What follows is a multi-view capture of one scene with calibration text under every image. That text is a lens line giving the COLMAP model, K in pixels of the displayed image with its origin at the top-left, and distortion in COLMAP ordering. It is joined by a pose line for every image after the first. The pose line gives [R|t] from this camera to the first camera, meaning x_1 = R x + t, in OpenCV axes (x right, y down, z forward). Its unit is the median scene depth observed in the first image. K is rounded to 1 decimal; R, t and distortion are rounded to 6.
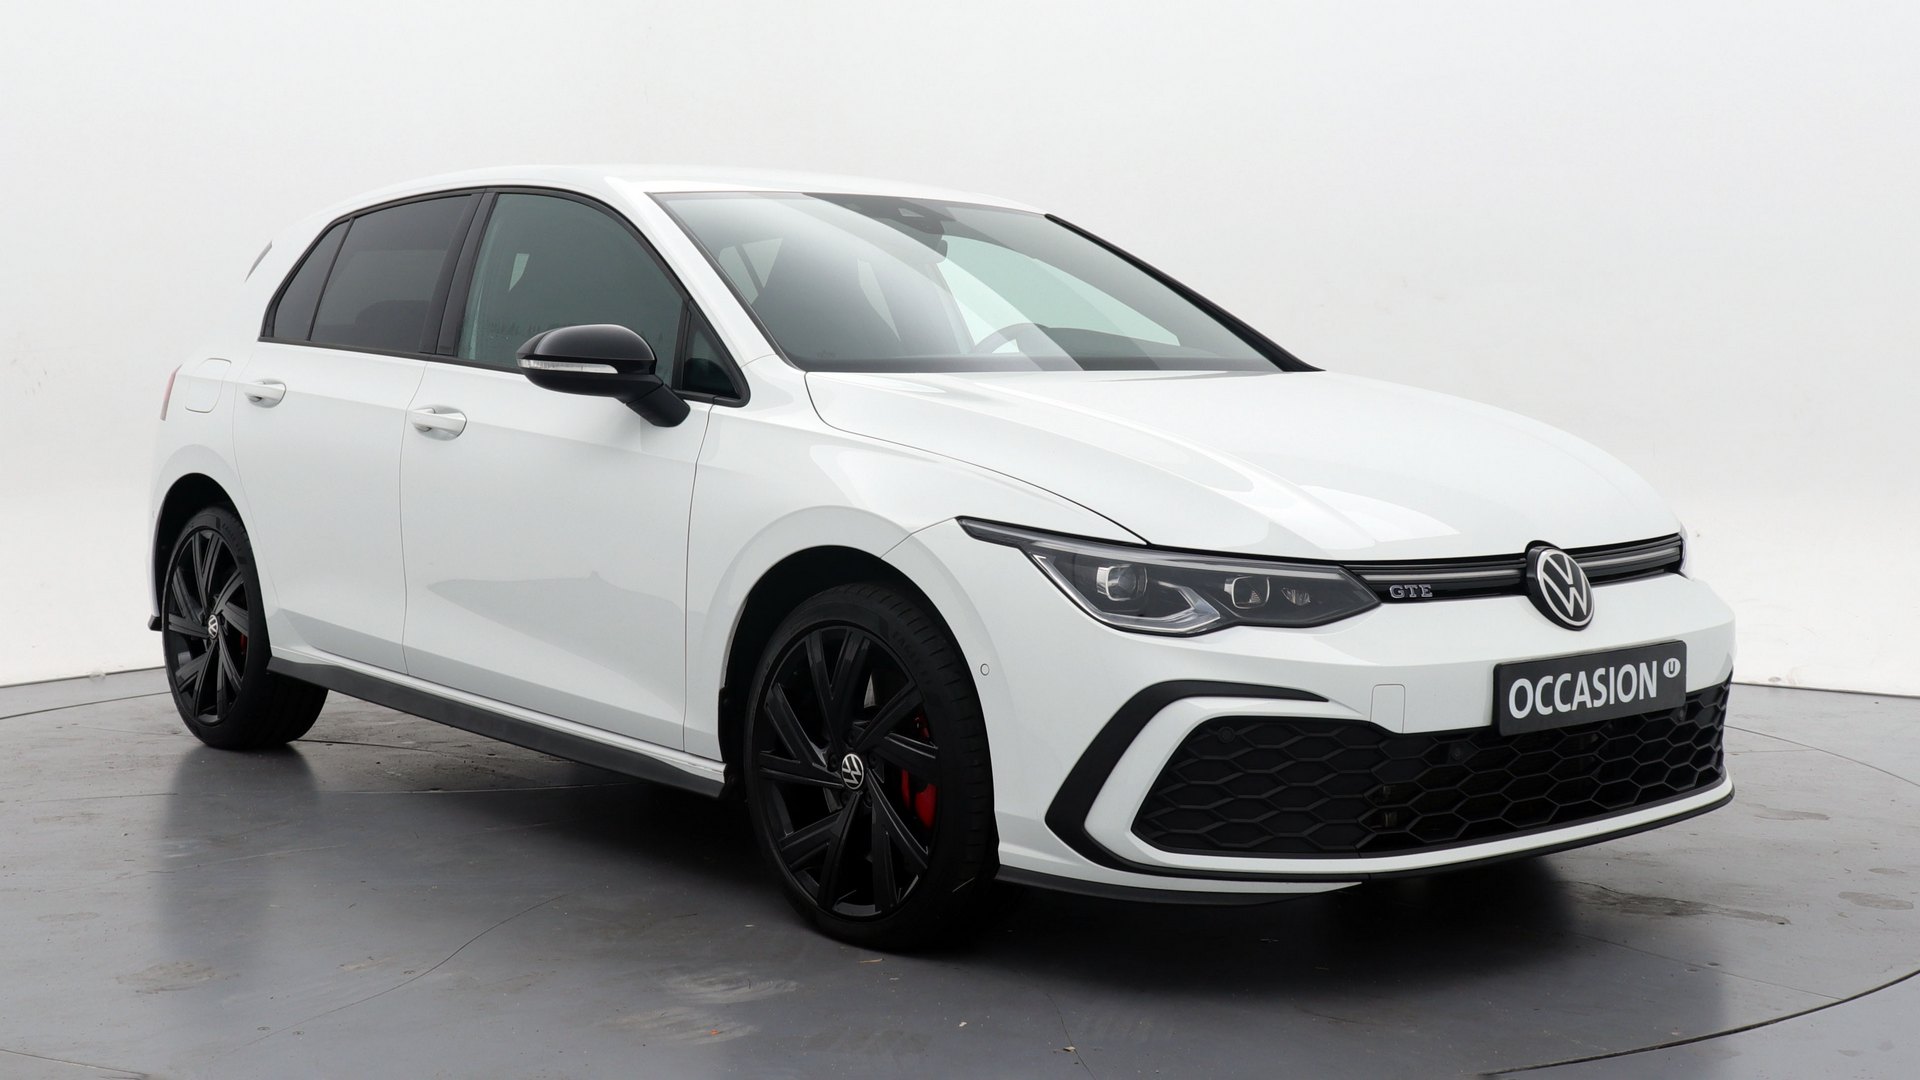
lens RADIAL K [[2590.8, 0, 1030.2], [0, 2590.8, 537.6], [0, 0, 1]] dist [0.009350, 0.009484]
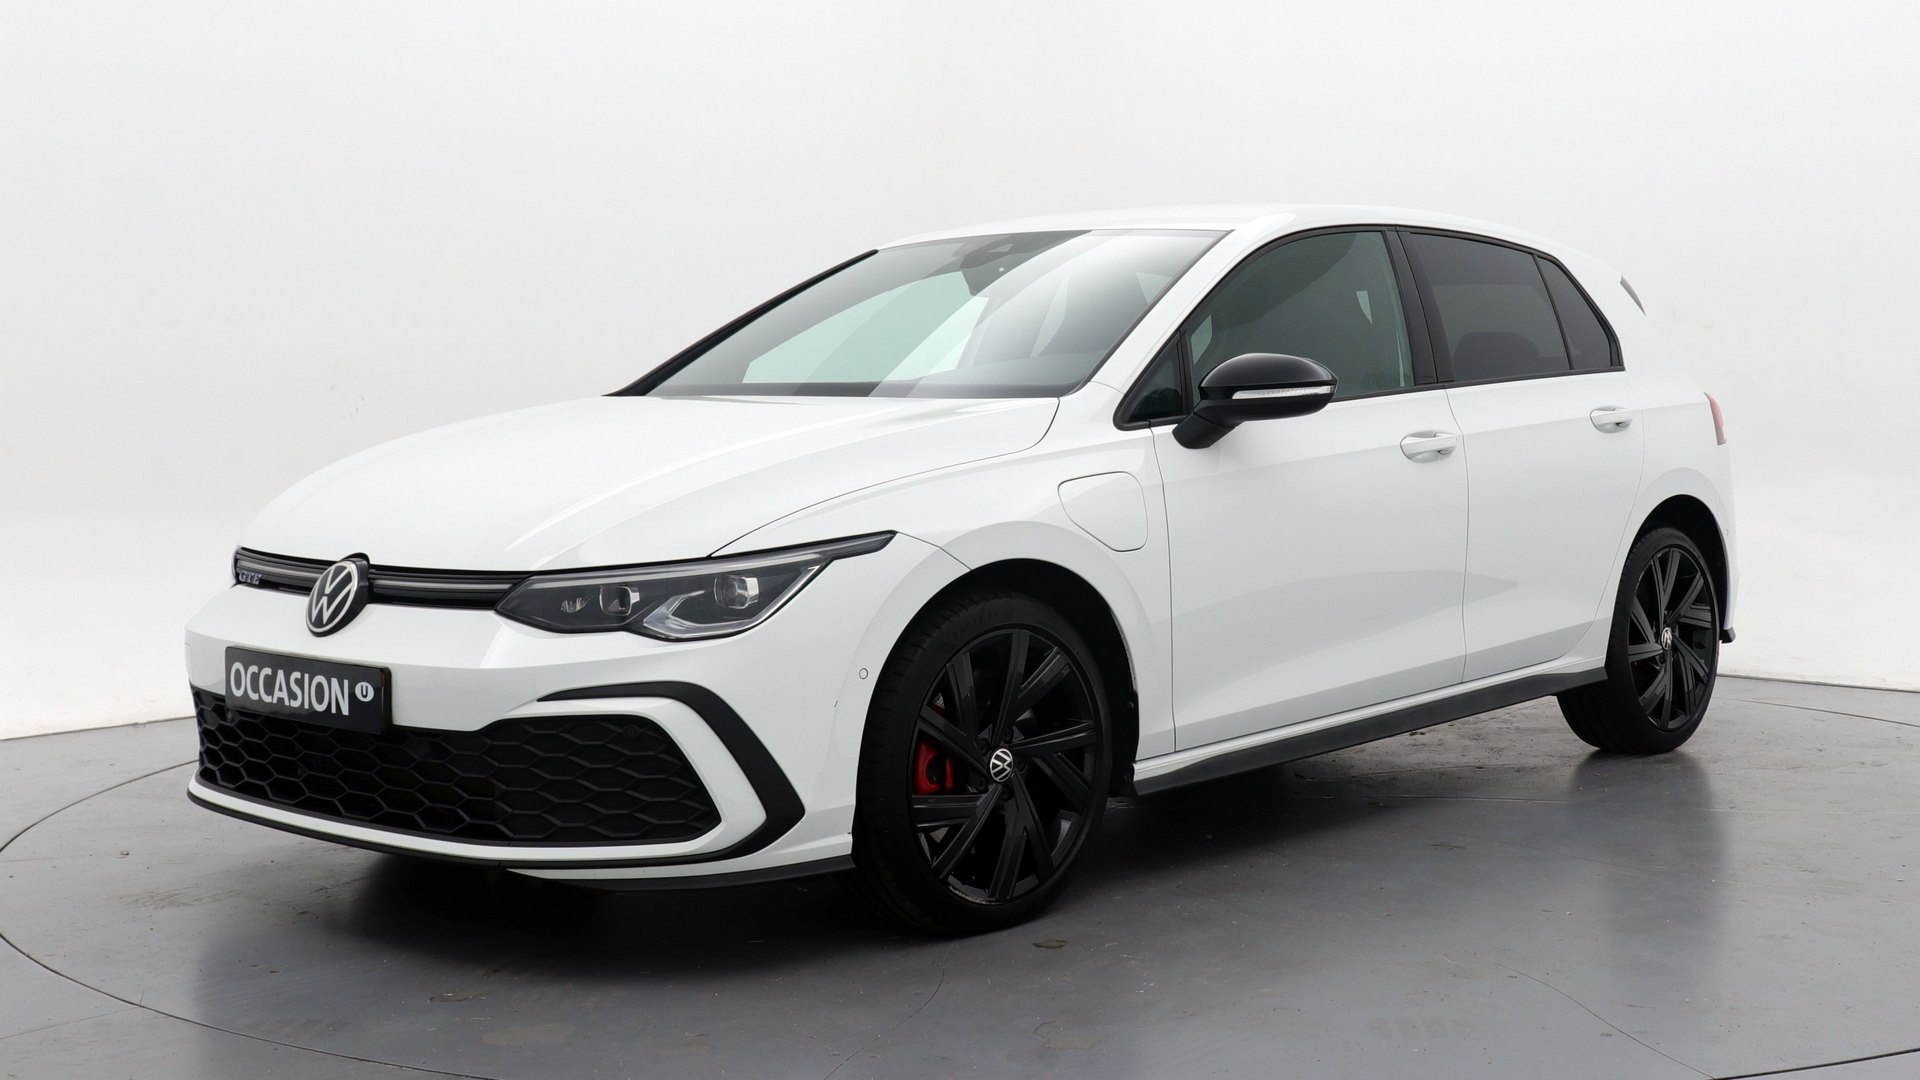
lens RADIAL K [[2590.8, 0, 1030.2], [0, 2590.8, 537.6], [0, 0, 1]] dist [0.009350, 0.009484]
pose [[0.051627, 0.061678, -0.996760, 1.320367], [-0.072159, 0.995713, 0.057876, -0.090277], [0.996056, 0.068937, 0.055856, 1.254879]]
